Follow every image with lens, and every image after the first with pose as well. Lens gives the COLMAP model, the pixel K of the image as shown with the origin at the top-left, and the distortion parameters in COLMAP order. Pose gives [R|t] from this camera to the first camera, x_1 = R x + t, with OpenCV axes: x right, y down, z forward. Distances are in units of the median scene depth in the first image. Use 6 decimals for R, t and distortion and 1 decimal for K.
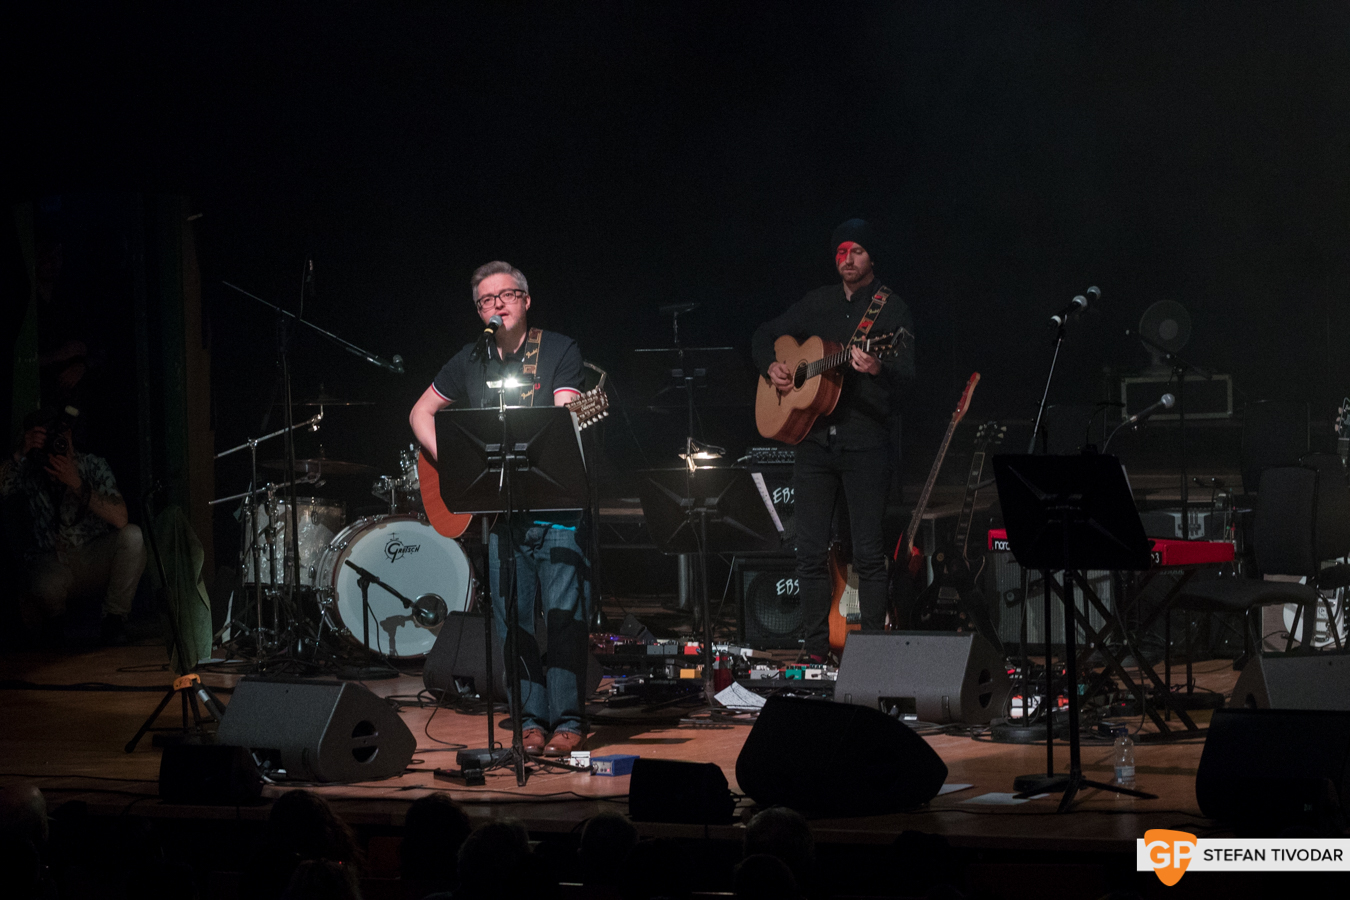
lens RADIAL K [[6451.6, 0, 675.0], [0, 6451.6, 450.0], [0, 0, 1]] dist [0.052330, 6.397048]
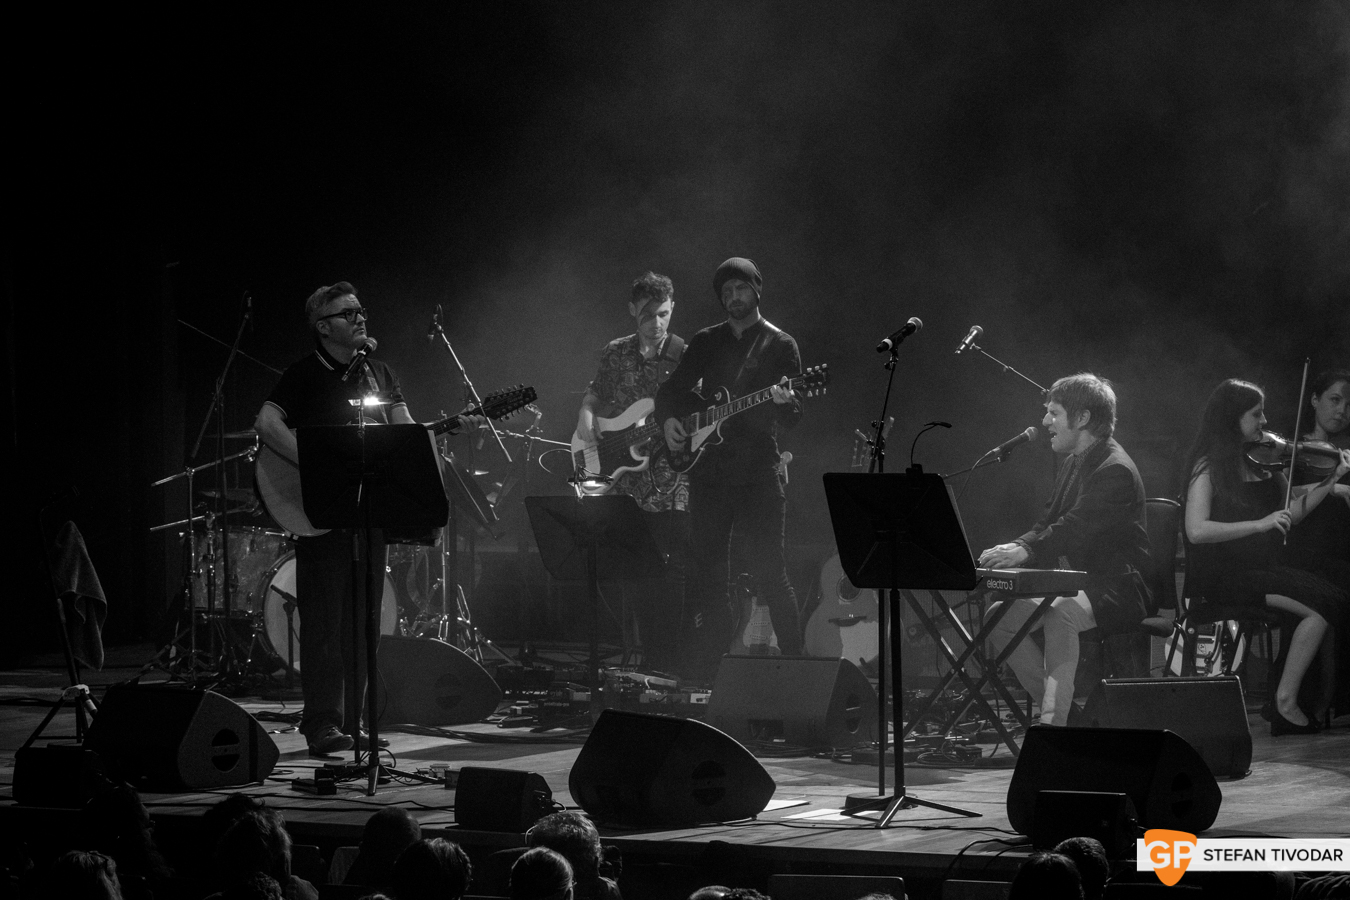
lens RADIAL K [[5545.1, 0, 675.0], [0, 5545.1, 450.0], [0, 0, 1]] dist [0.071691, 3.124061]
pose [[0.998198, 0.015197, -0.058046, 0.069026], [-0.016591, 0.999583, -0.023619, 0.016229], [0.057663, 0.024539, 0.998034, 0.117852]]
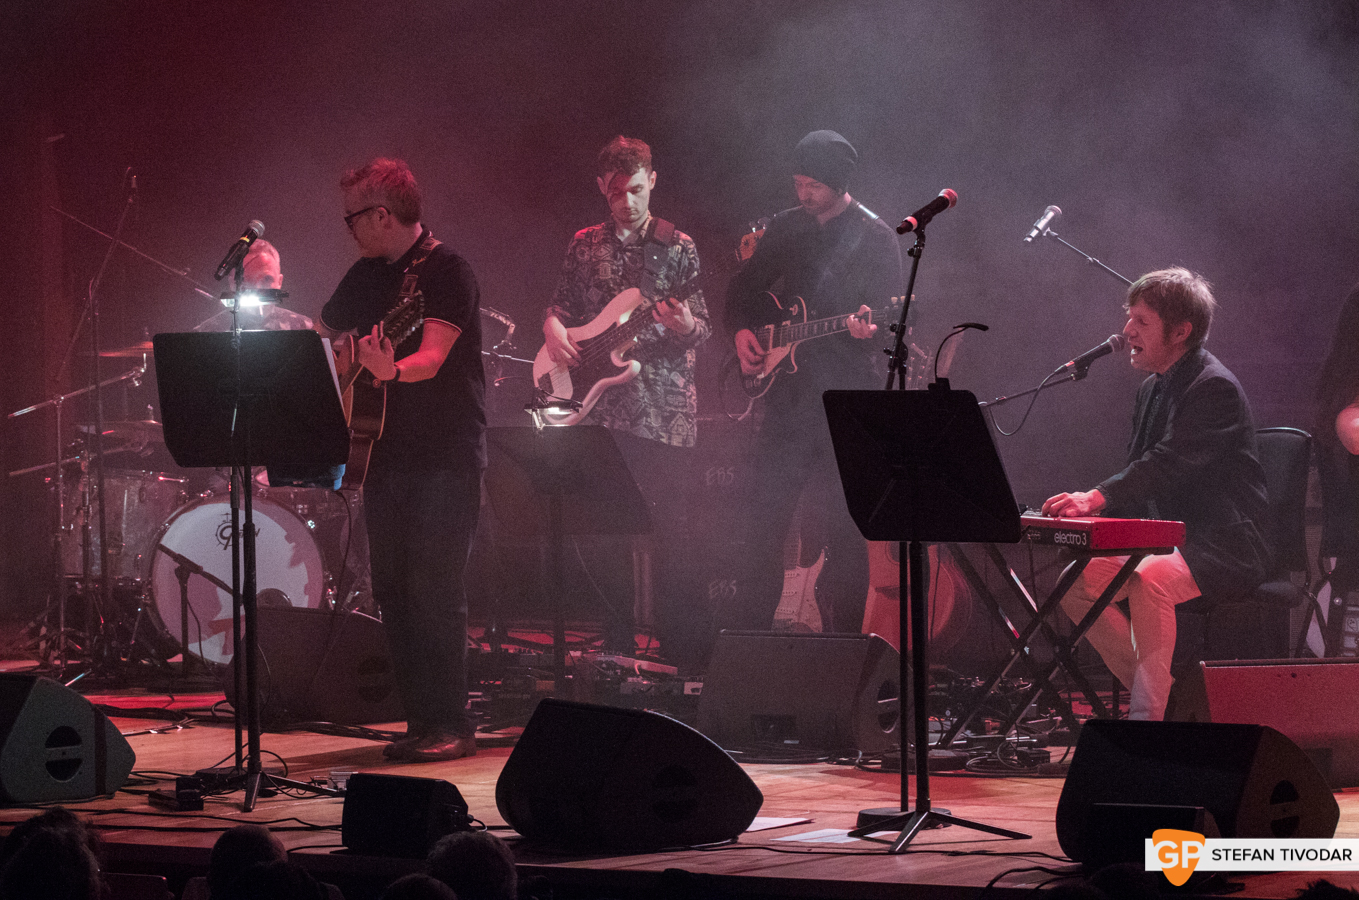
lens RADIAL K [[6720.4, 0, 679.5], [0, 6720.4, 450.0], [0, 0, 1]] dist [0.243407, -5.858071]
pose [[0.995906, 0.014080, -0.089287, 0.094109], [-0.015714, 0.999721, -0.017629, 0.020156], [0.089014, 0.018960, 0.995850, 0.174494]]
